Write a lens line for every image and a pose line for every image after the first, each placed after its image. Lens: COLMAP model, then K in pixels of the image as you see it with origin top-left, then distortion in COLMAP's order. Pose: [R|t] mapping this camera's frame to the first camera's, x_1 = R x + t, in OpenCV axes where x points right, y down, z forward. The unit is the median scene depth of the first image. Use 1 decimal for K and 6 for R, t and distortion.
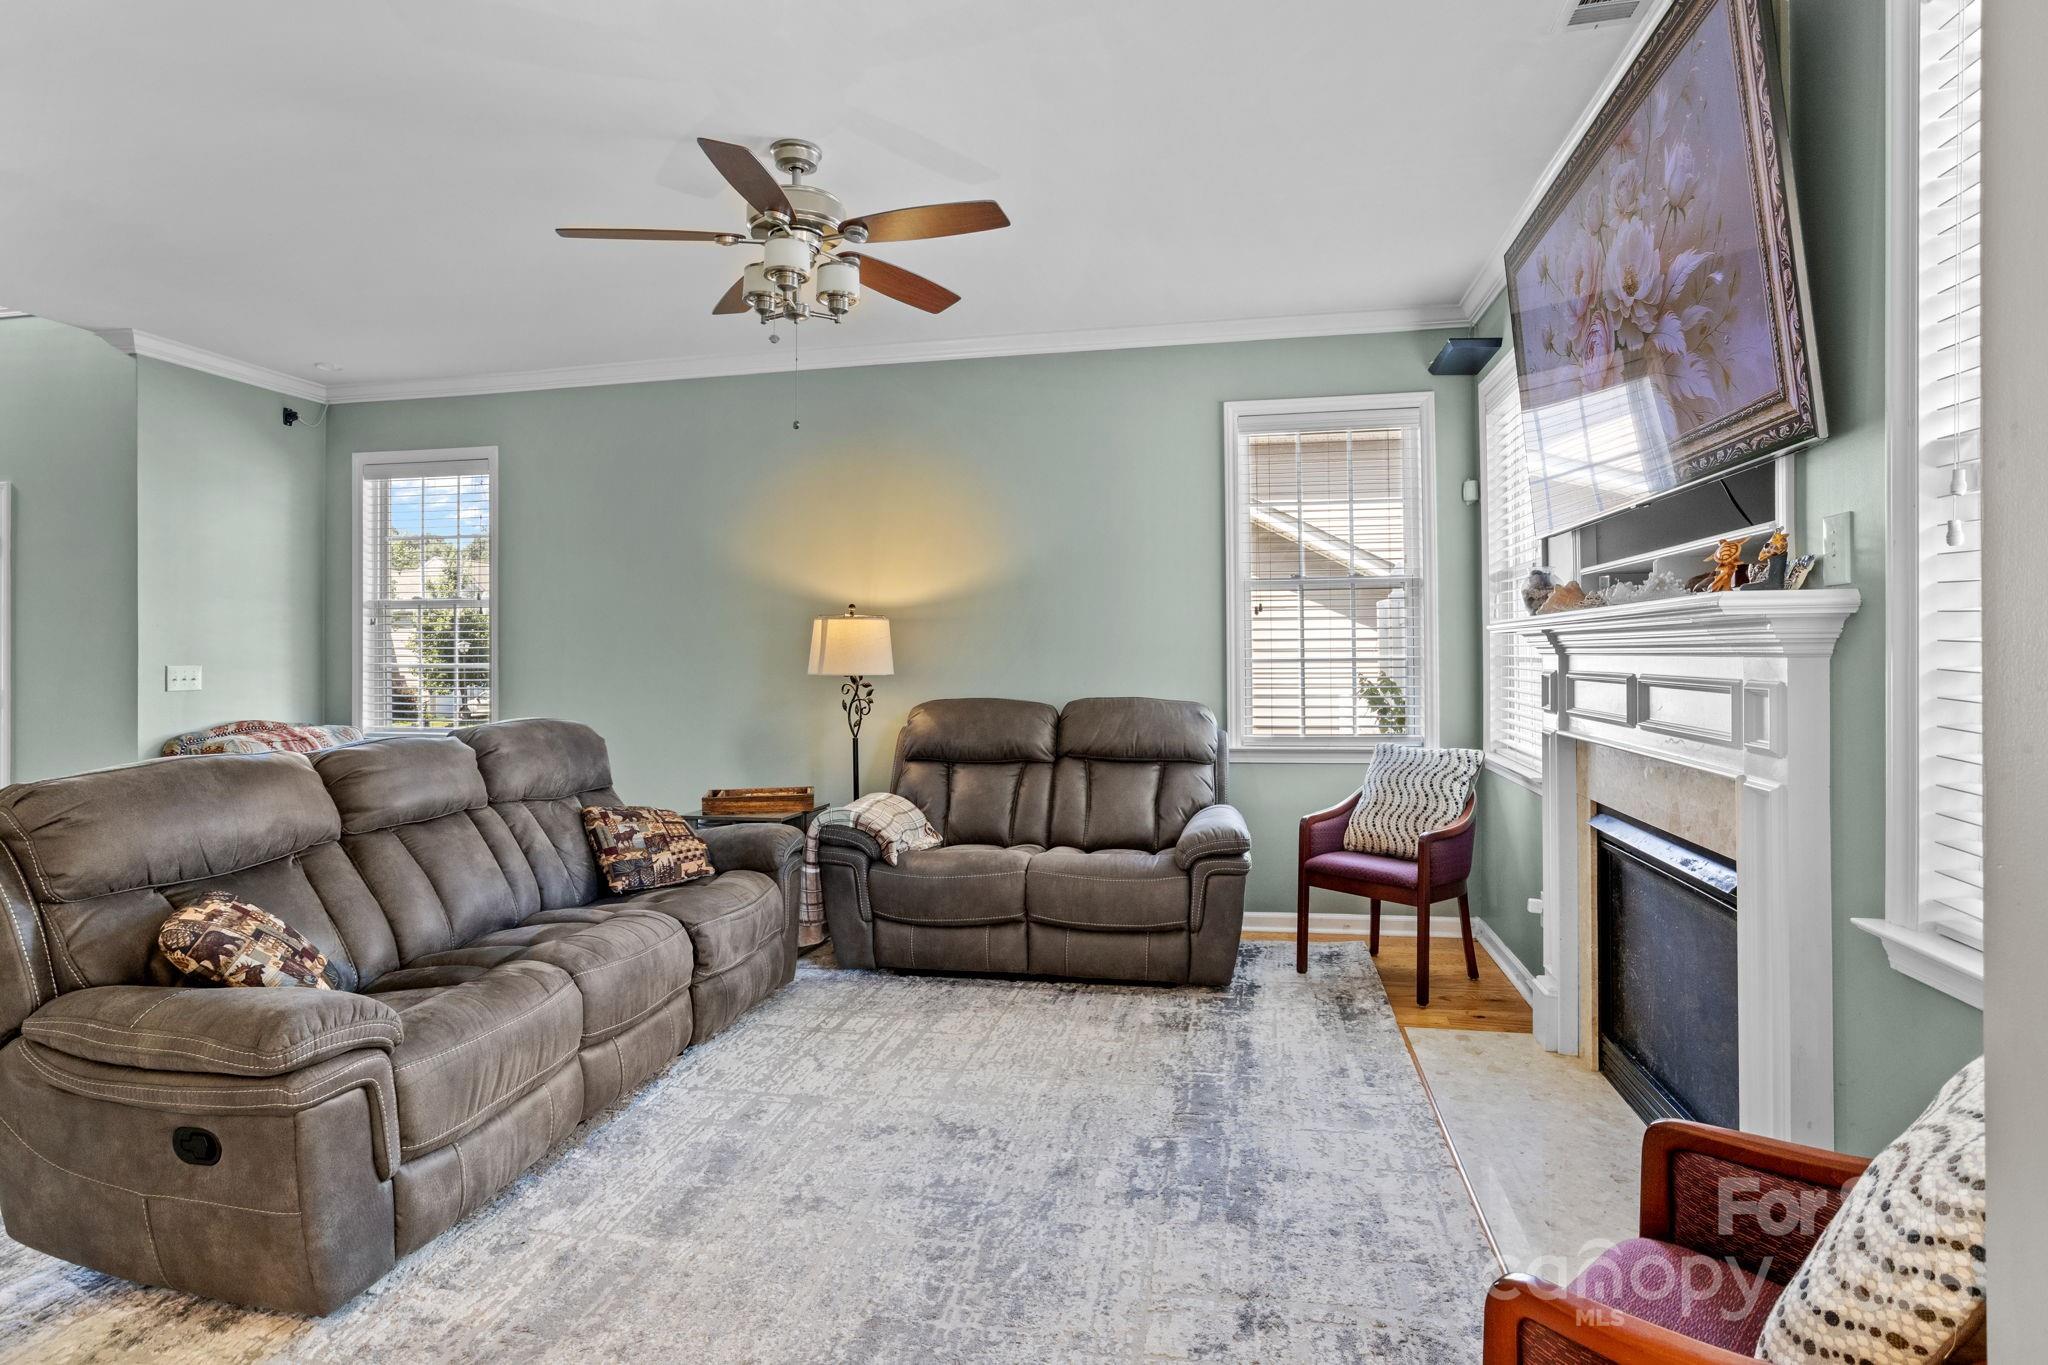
lens RADIAL K [[1042.0, 0, 1025.0], [0, 1042.0, 653.1], [0, 0, 1]] dist [-0.028098, -0.000036]
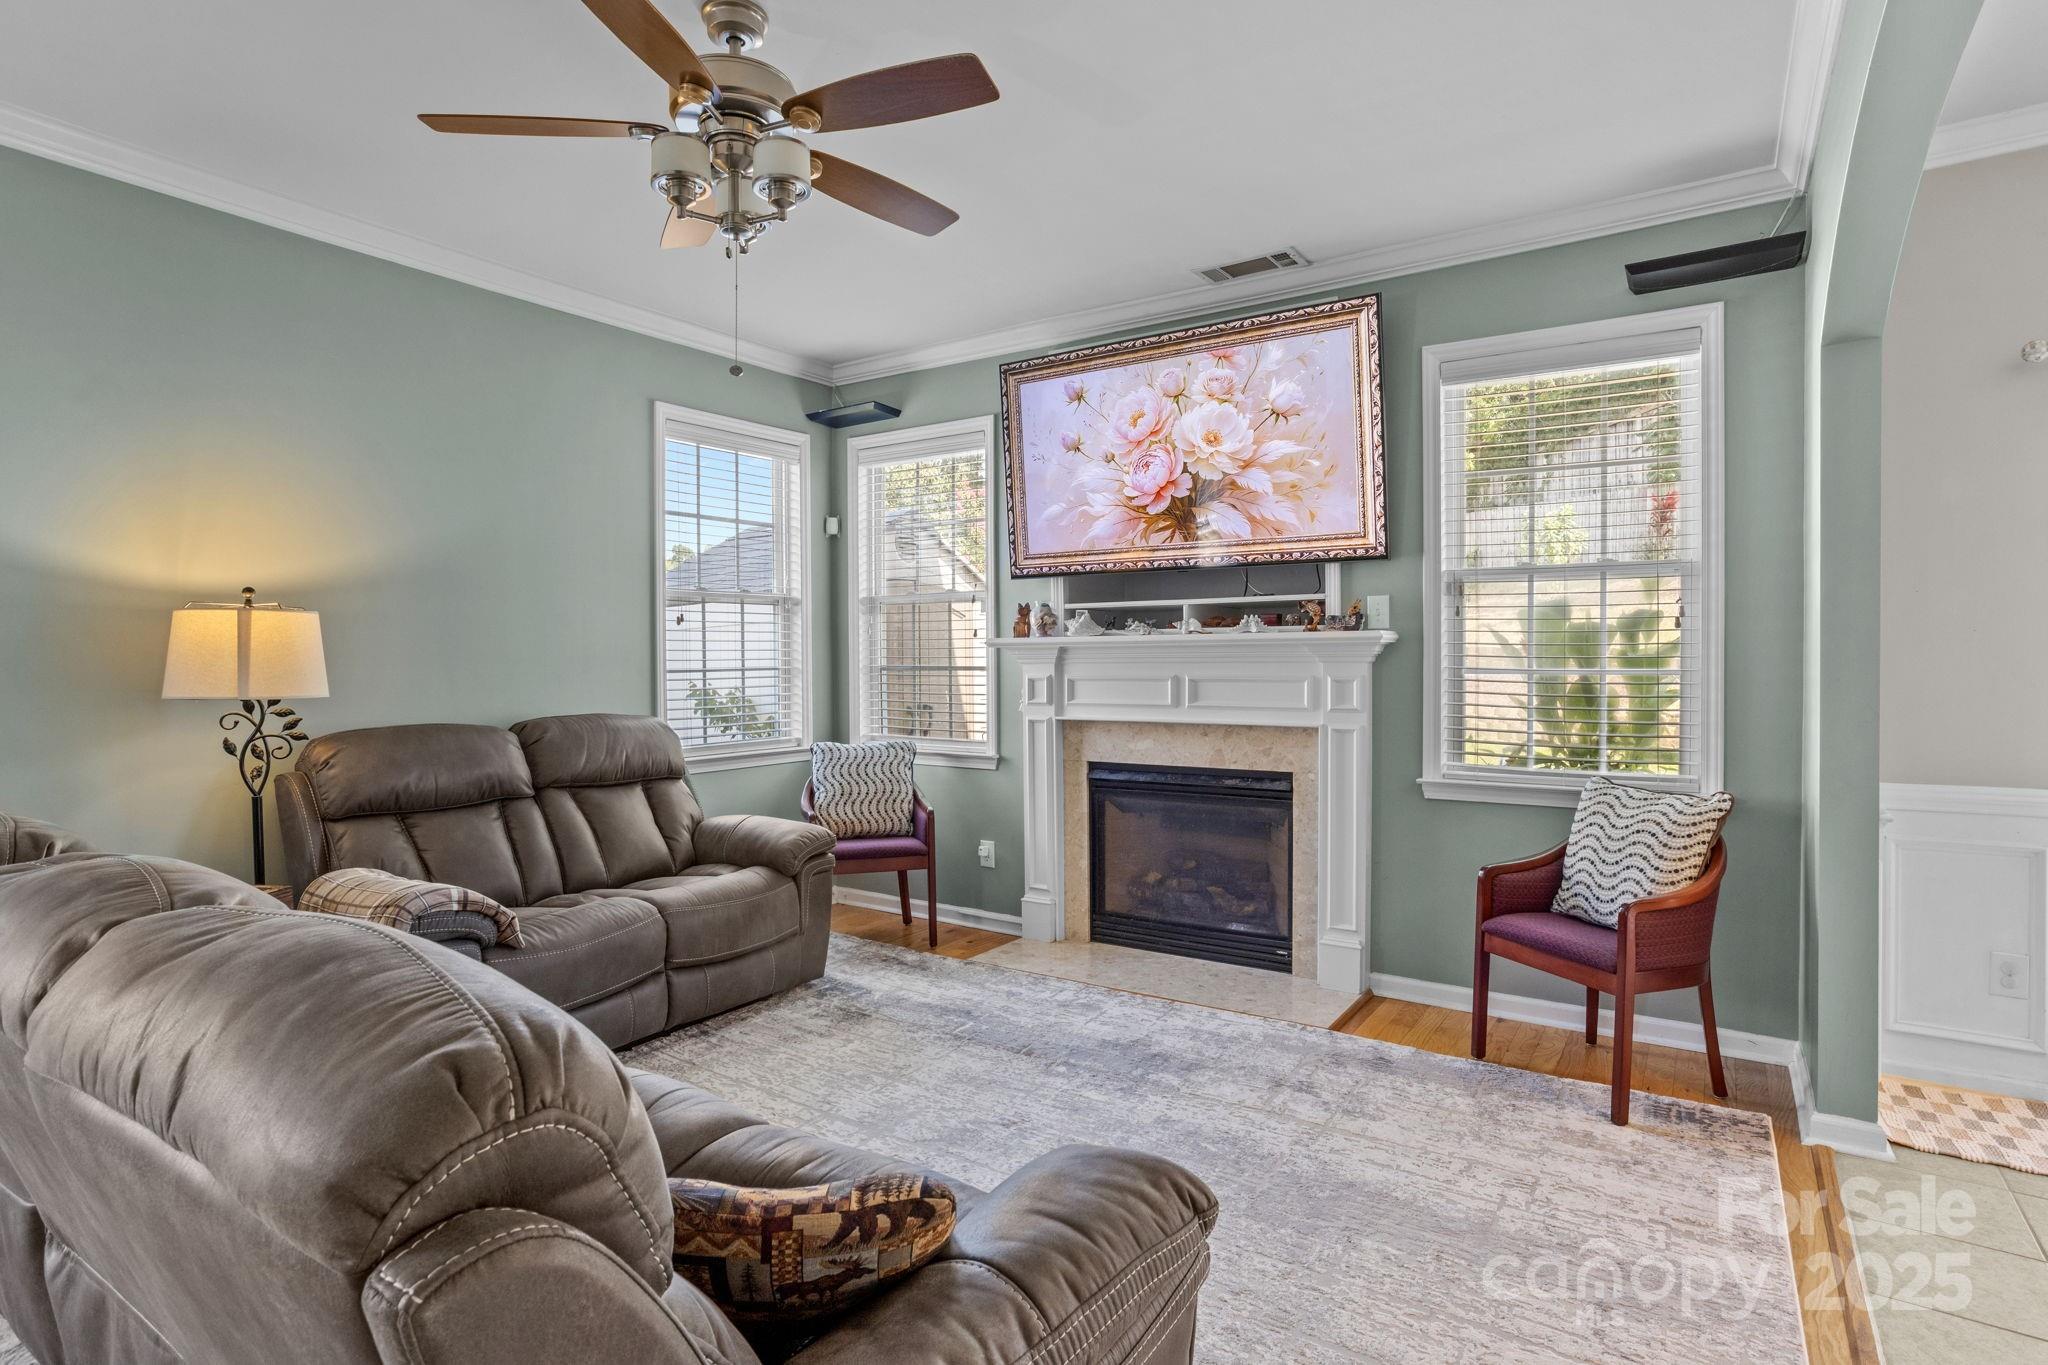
lens RADIAL K [[1048.2, 0, 1024.0], [0, 1048.2, 682.5], [0, 0, 1]] dist [-0.098420, 0.000086]
pose [[0.380618, -0.016257, 0.924589, -0.722895], [0.001868, 0.999857, 0.016811, 0.002930], [-0.924731, -0.004671, 0.380594, 0.424485]]
